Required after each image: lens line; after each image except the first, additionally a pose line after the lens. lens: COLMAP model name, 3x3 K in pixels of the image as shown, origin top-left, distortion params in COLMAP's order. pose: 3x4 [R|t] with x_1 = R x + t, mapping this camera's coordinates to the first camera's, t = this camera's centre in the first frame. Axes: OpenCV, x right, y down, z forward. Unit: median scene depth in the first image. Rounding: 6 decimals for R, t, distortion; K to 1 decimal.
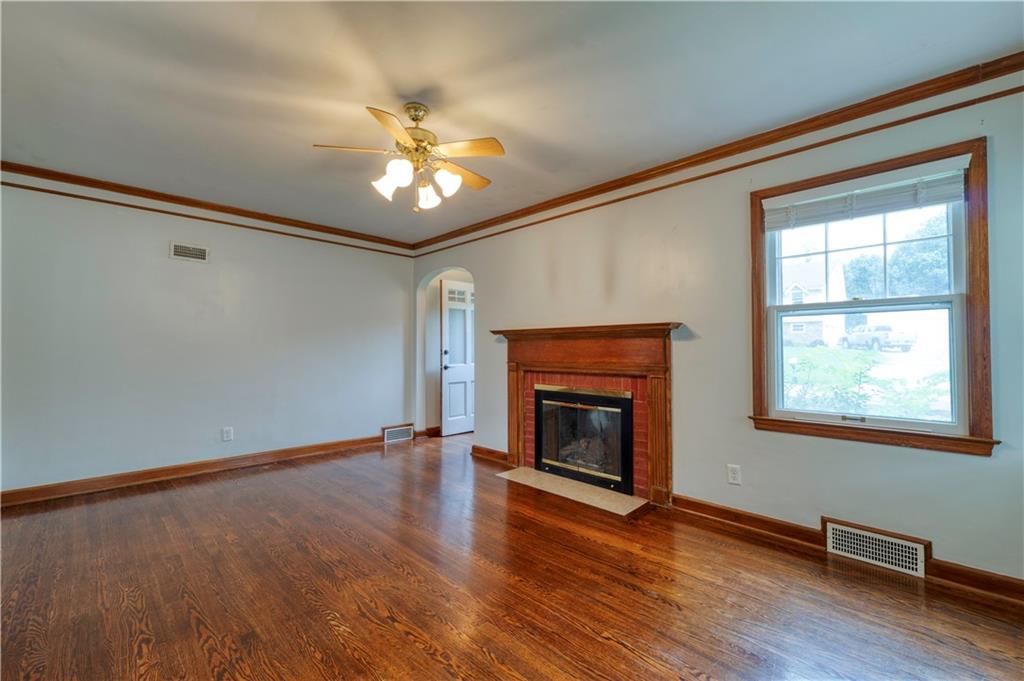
lens RADIAL K [[429.5, 0, 510.7], [0, 429.5, 340.7], [0, 0, 1]] dist [0.005049, 0.000324]
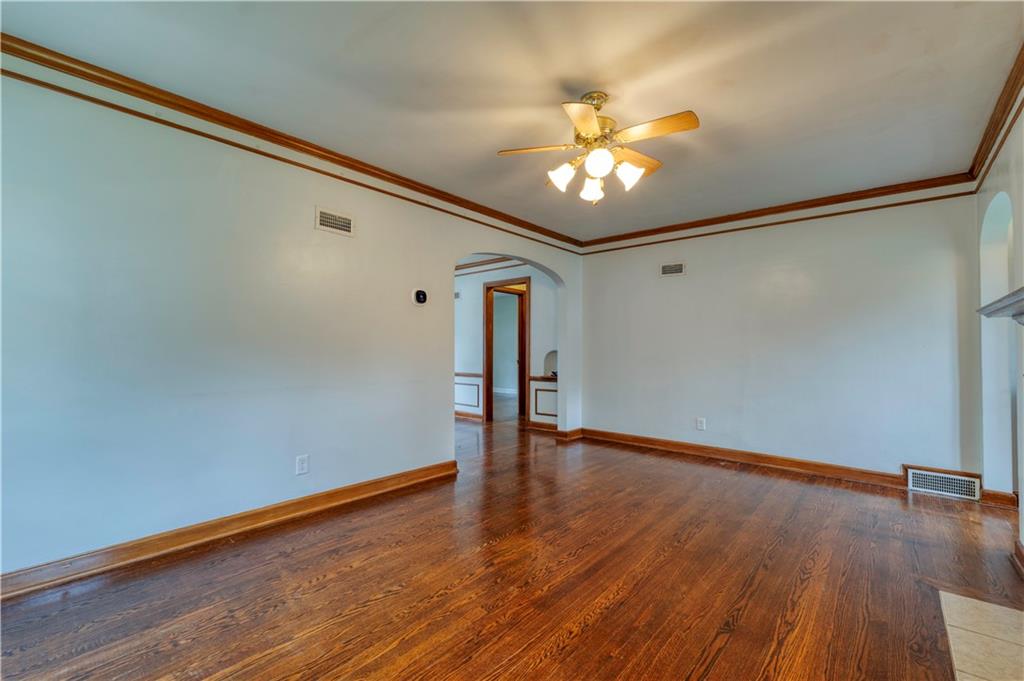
lens RADIAL K [[435.0, 0, 515.3], [0, 435.0, 343.1], [0, 0, 1]] dist [0.002883, 0.000271]
pose [[0.073857, -0.011571, -0.997202, 0.518400], [0.016762, 0.999806, -0.010360, 0.012697], [0.997128, -0.015950, 0.074036, 0.522126]]
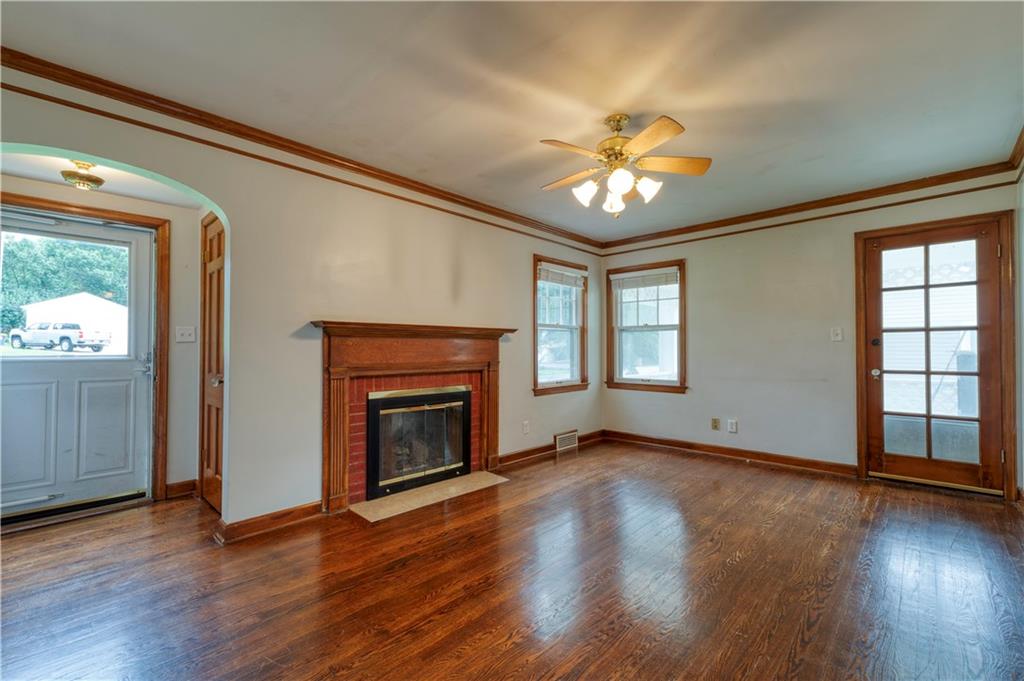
lens RADIAL K [[435.0, 0, 515.3], [0, 435.0, 343.1], [0, 0, 1]] dist [0.002883, 0.000271]
pose [[-0.025135, 0.012060, 0.999611, -0.890113], [-0.017848, 0.999762, -0.012510, 0.017474], [-0.999525, -0.018155, -0.024914, 0.890983]]
